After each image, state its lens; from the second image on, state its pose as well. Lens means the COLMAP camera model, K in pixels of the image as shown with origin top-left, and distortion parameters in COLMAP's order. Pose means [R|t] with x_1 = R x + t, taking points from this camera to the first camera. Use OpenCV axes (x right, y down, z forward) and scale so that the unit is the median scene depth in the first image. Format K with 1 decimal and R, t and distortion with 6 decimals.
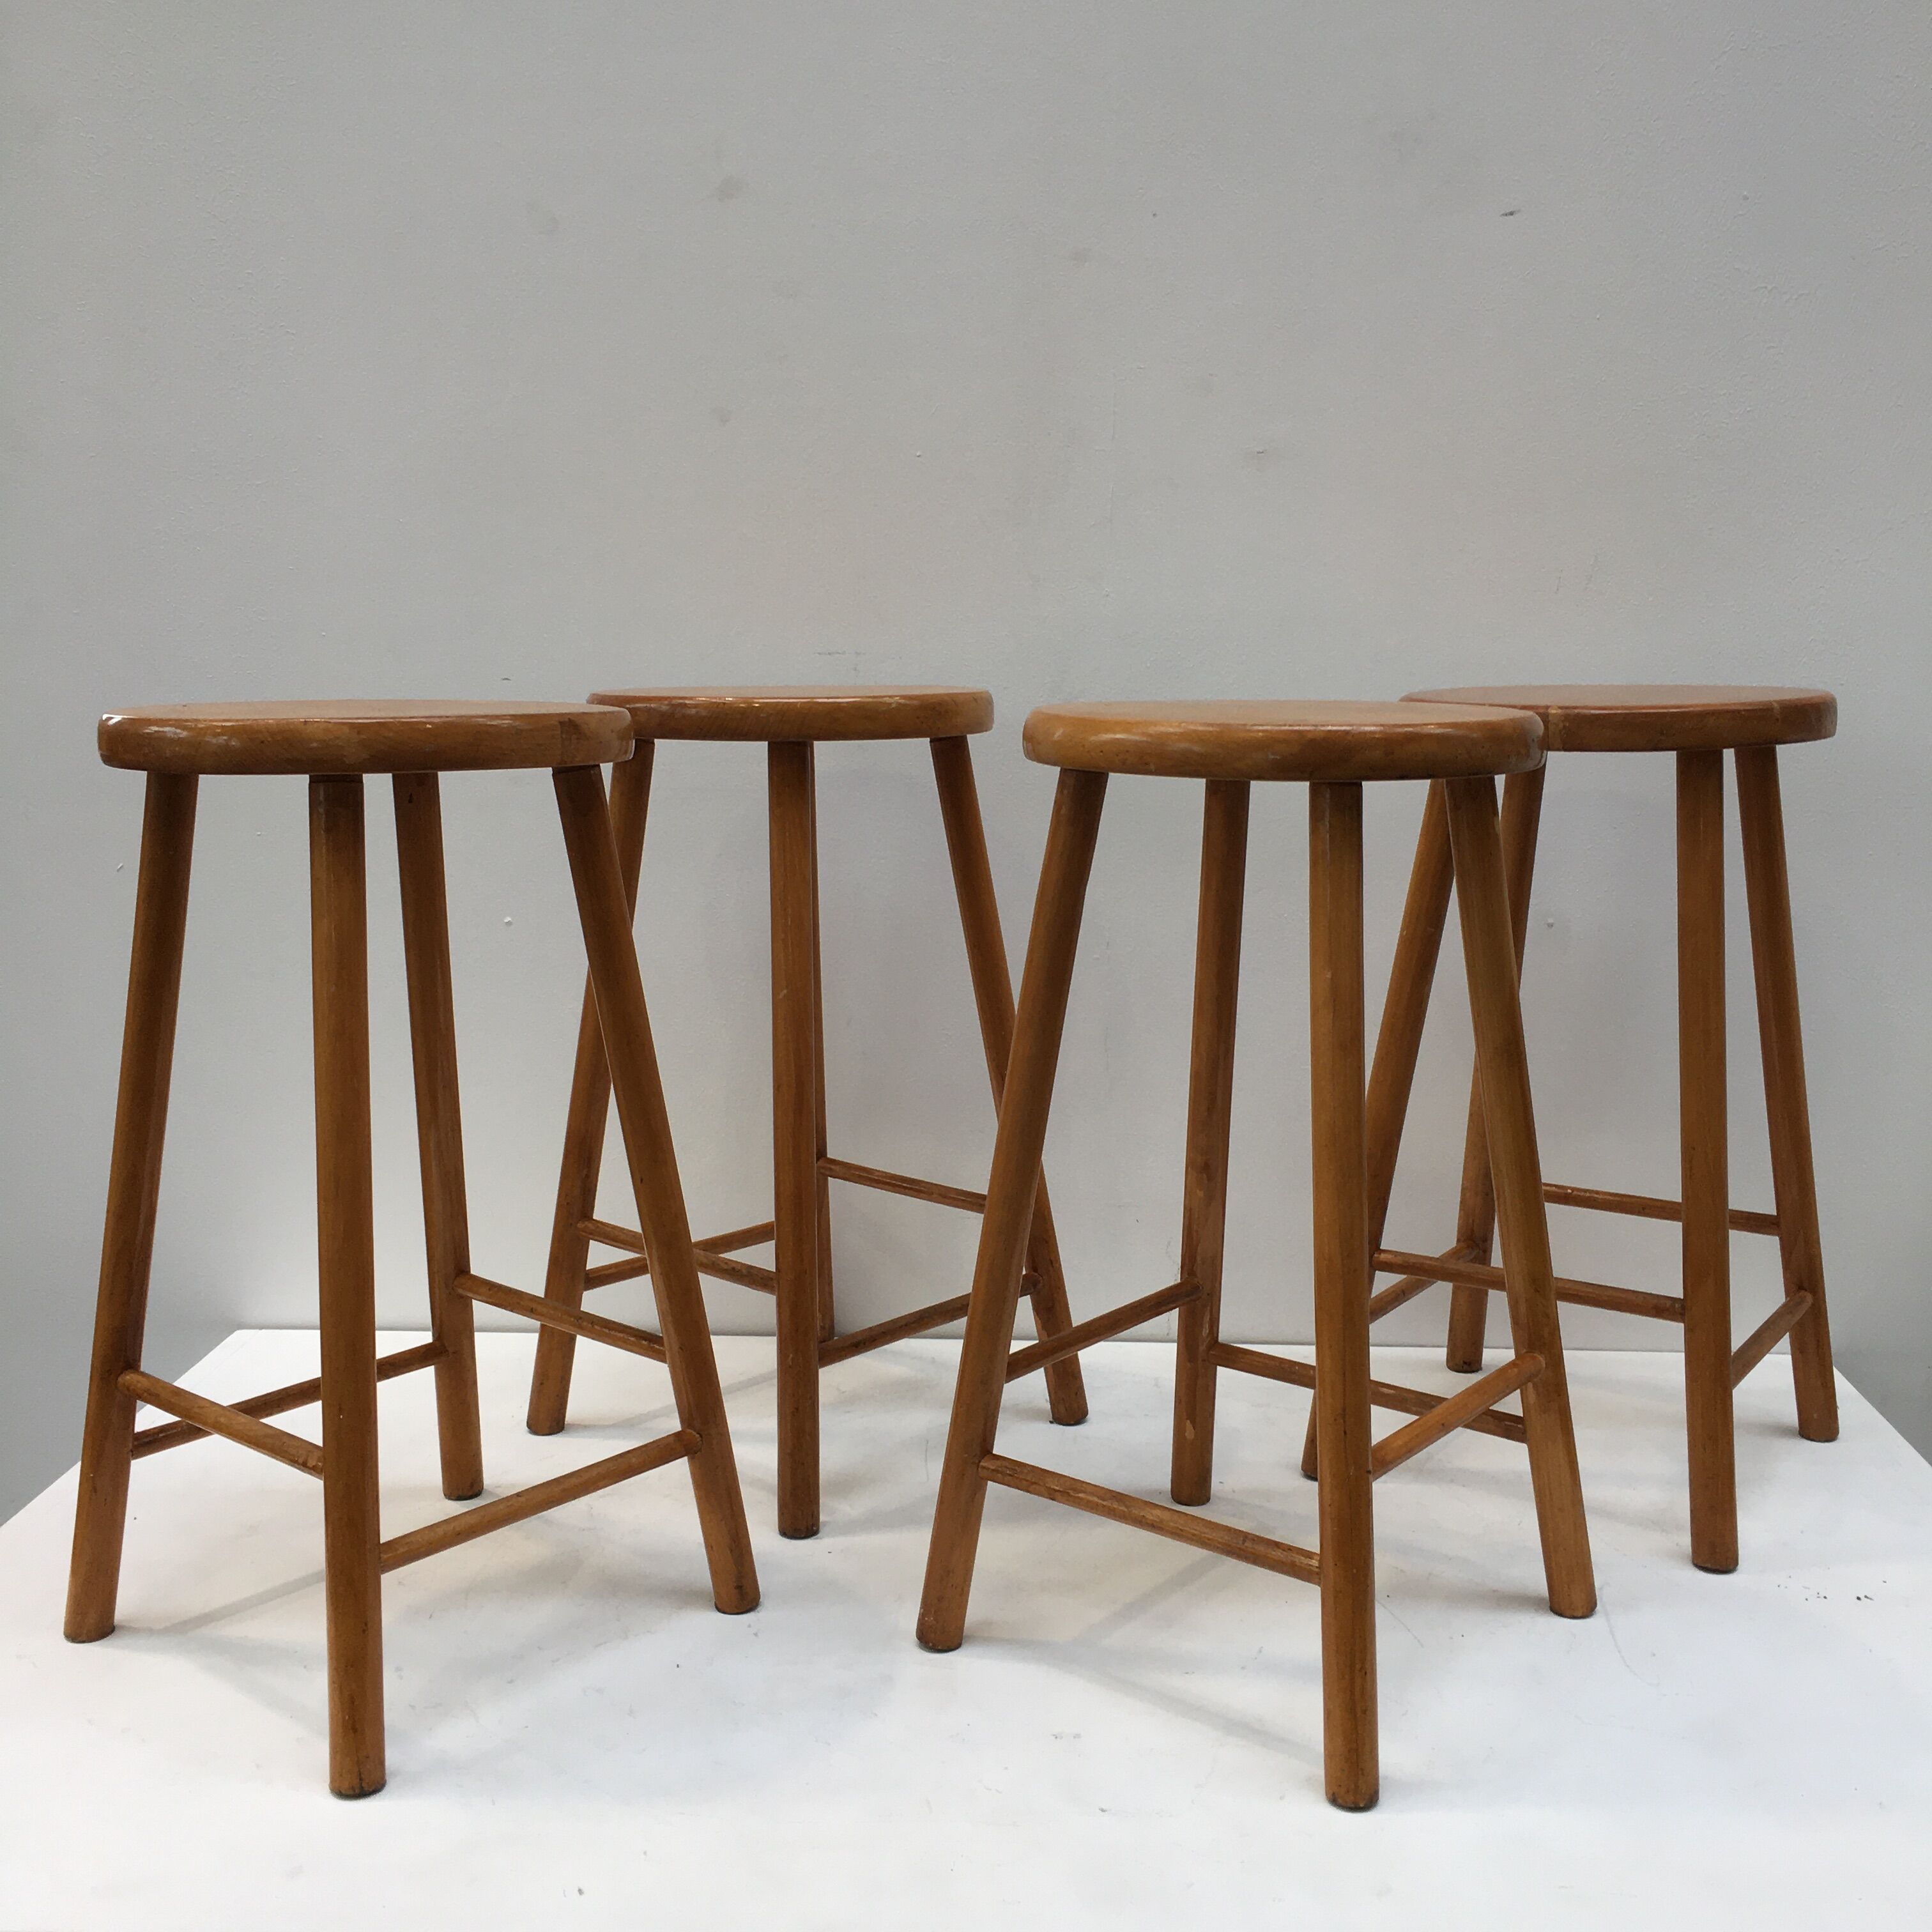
lens RADIAL K [[2227.8, 0, 954.4], [0, 2227.8, 953.1], [0, 0, 1]] dist [0.042366, 0.000000]
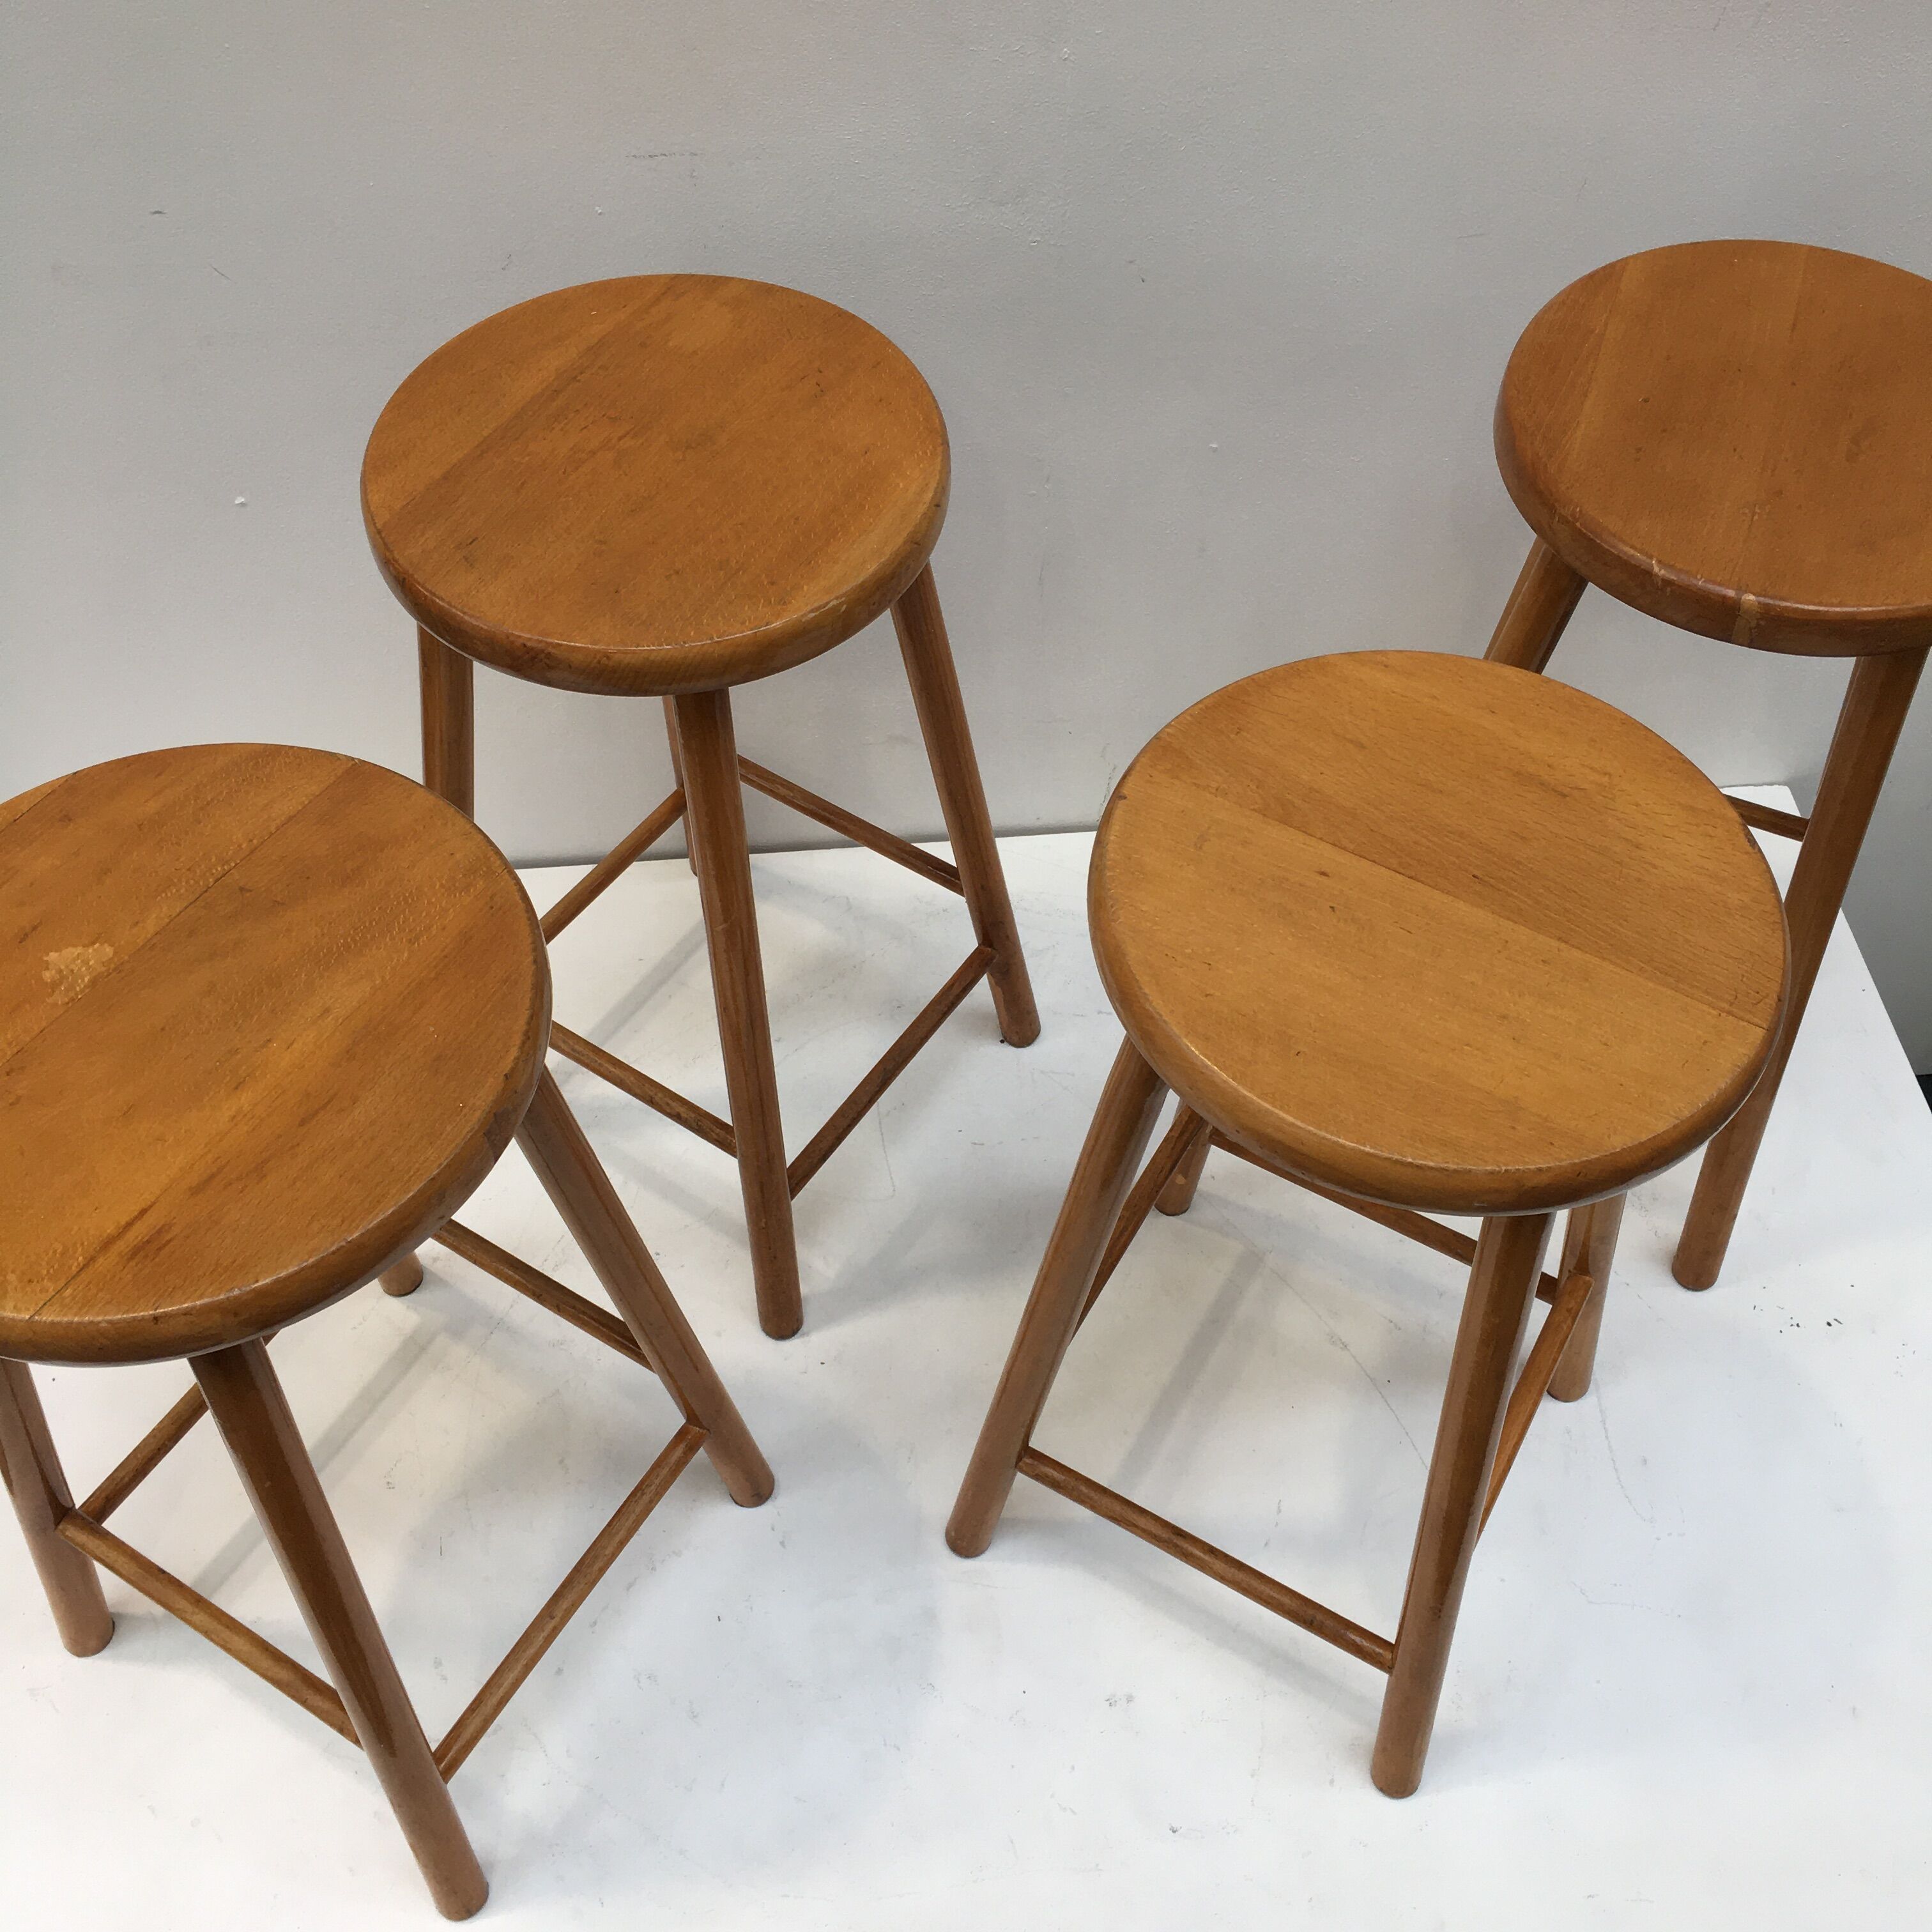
lens RADIAL K [[2227.8, 0, 956.9], [0, 2227.8, 976.2], [0, 0, 1]] dist [0.042366, 0.000000]
pose [[0.987285, -0.117980, 0.106530, -0.086123], [0.010527, 0.717230, 0.696757, -0.555220], [-0.158609, -0.686776, 0.709353, 0.443554]]
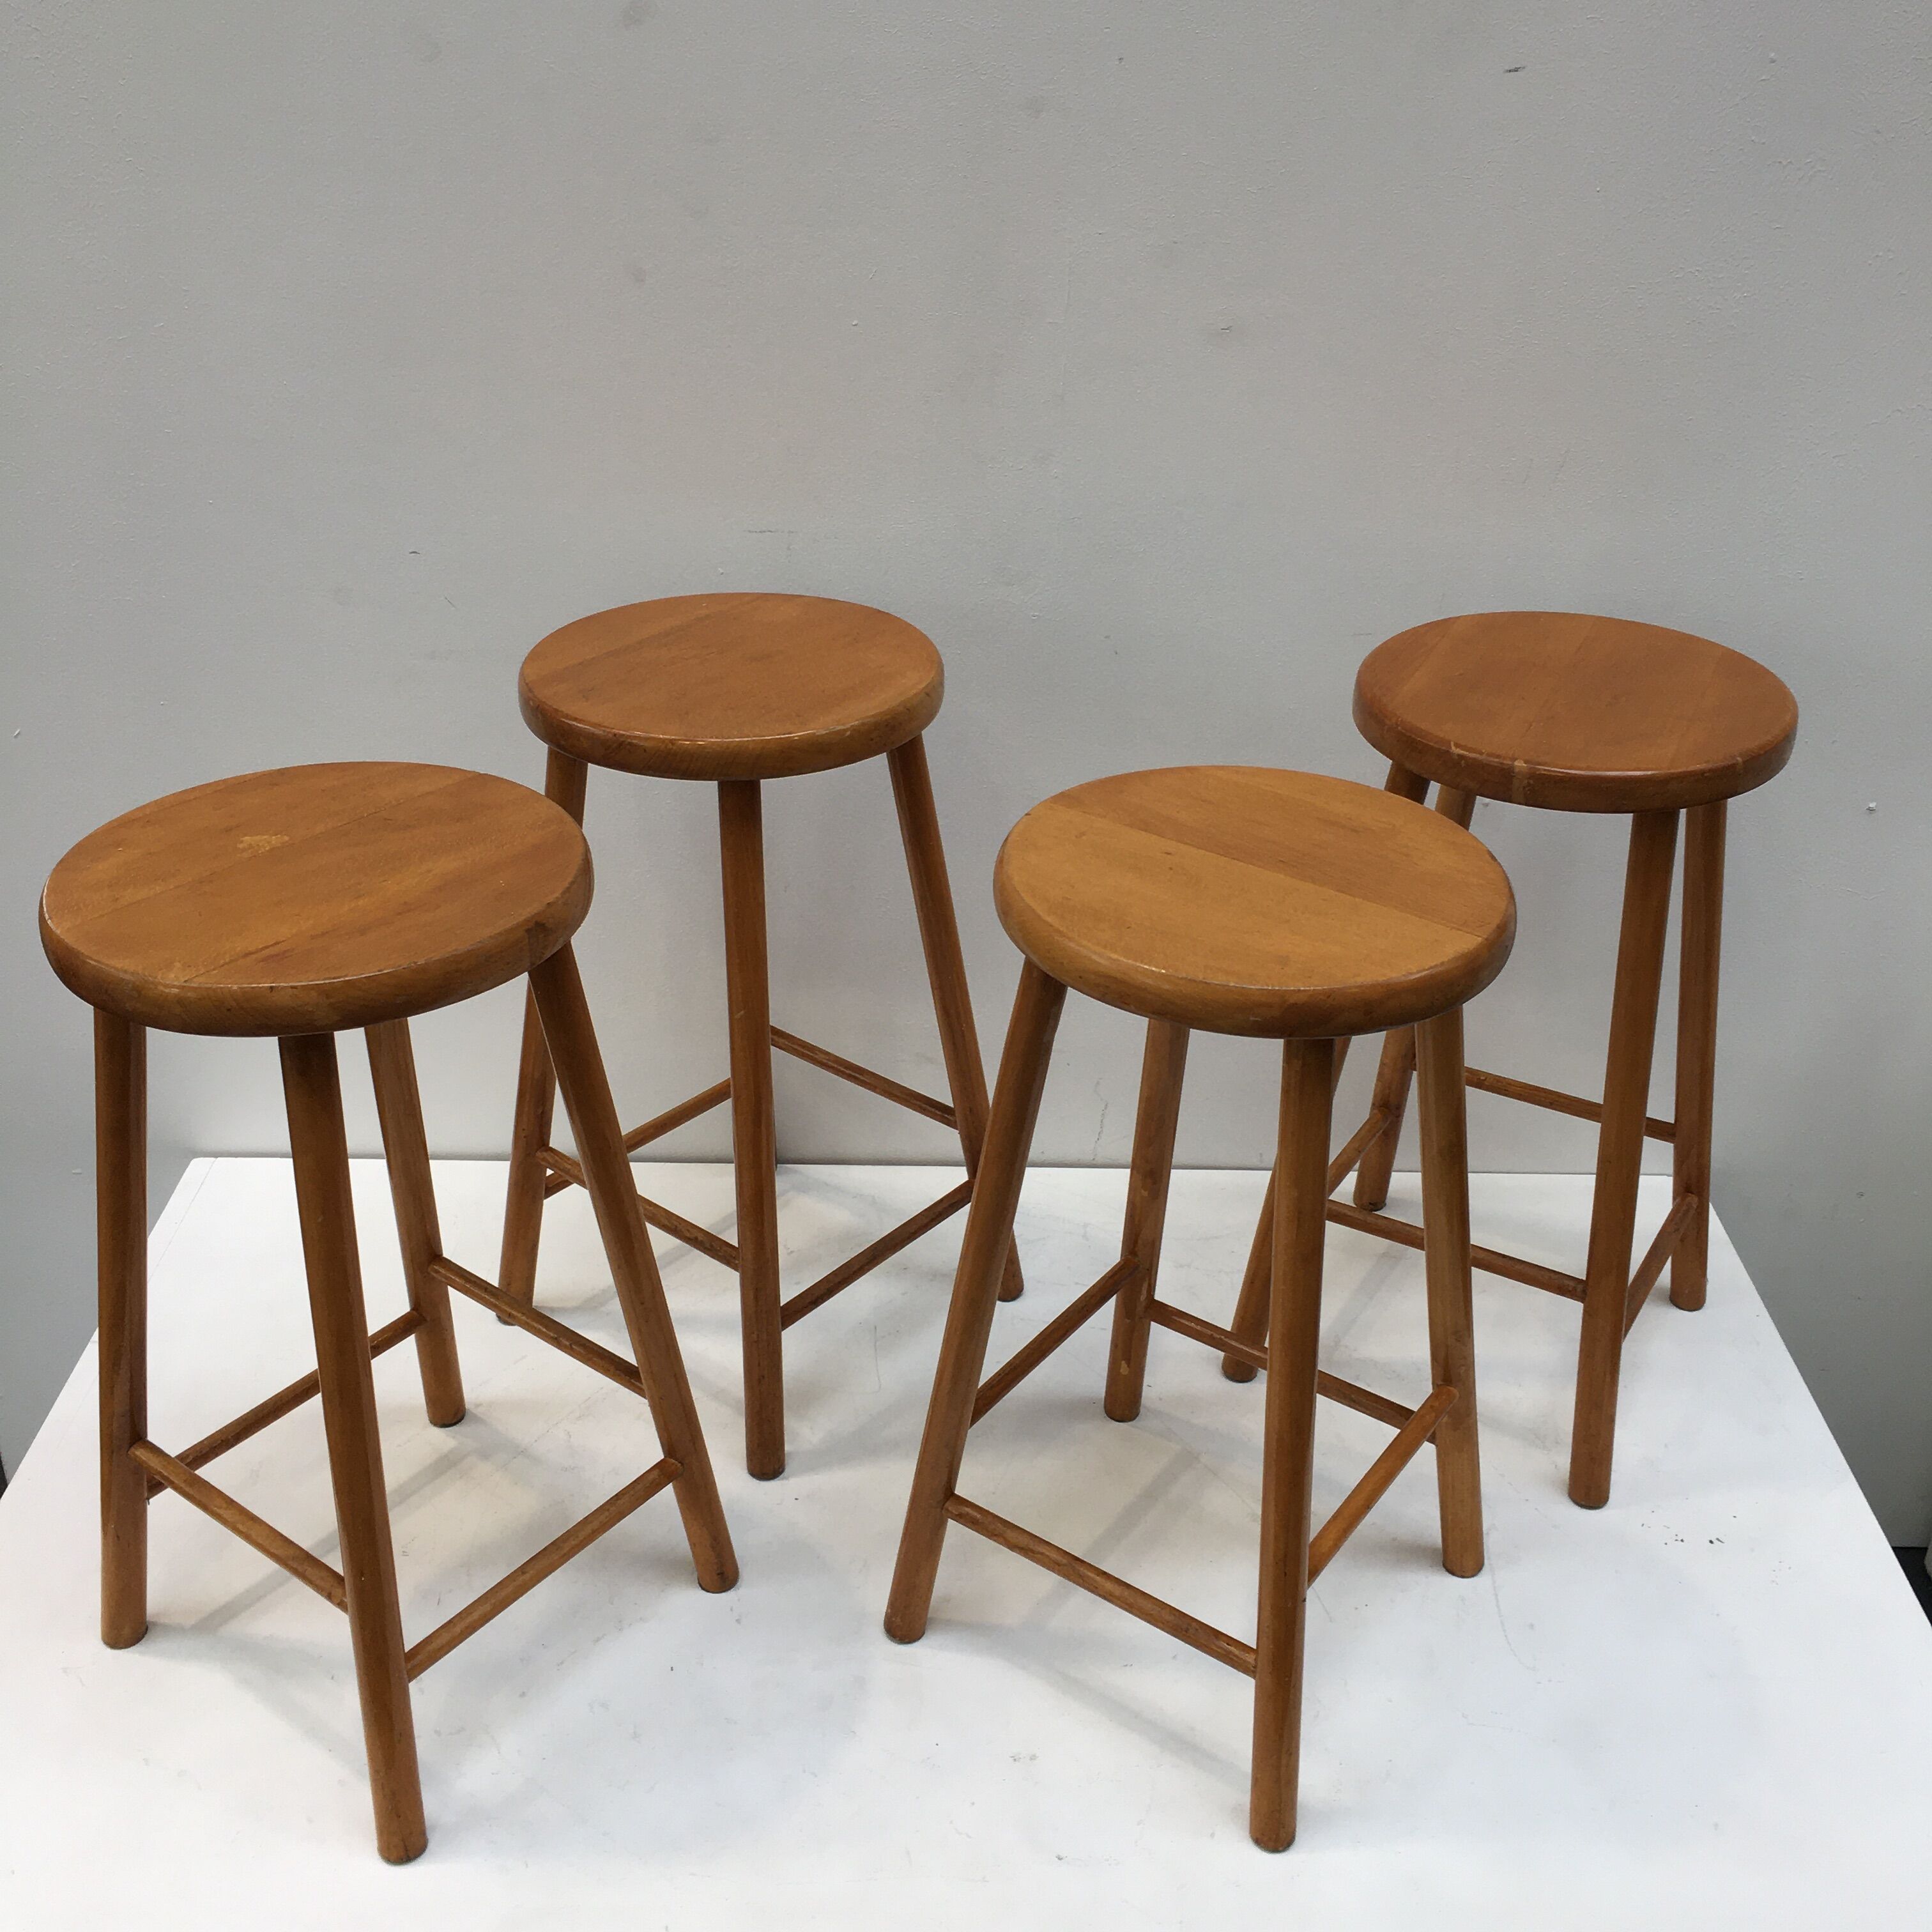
lens RADIAL K [[2227.8, 0, 955.2], [0, 2227.8, 958.5], [0, 0, 1]] dist [0.042366, 0.000000]
pose [[0.998171, -0.012741, 0.059097, -0.041654], [-0.007965, 0.941305, 0.337462, -0.370772], [-0.059928, -0.337316, 0.939482, 0.059759]]
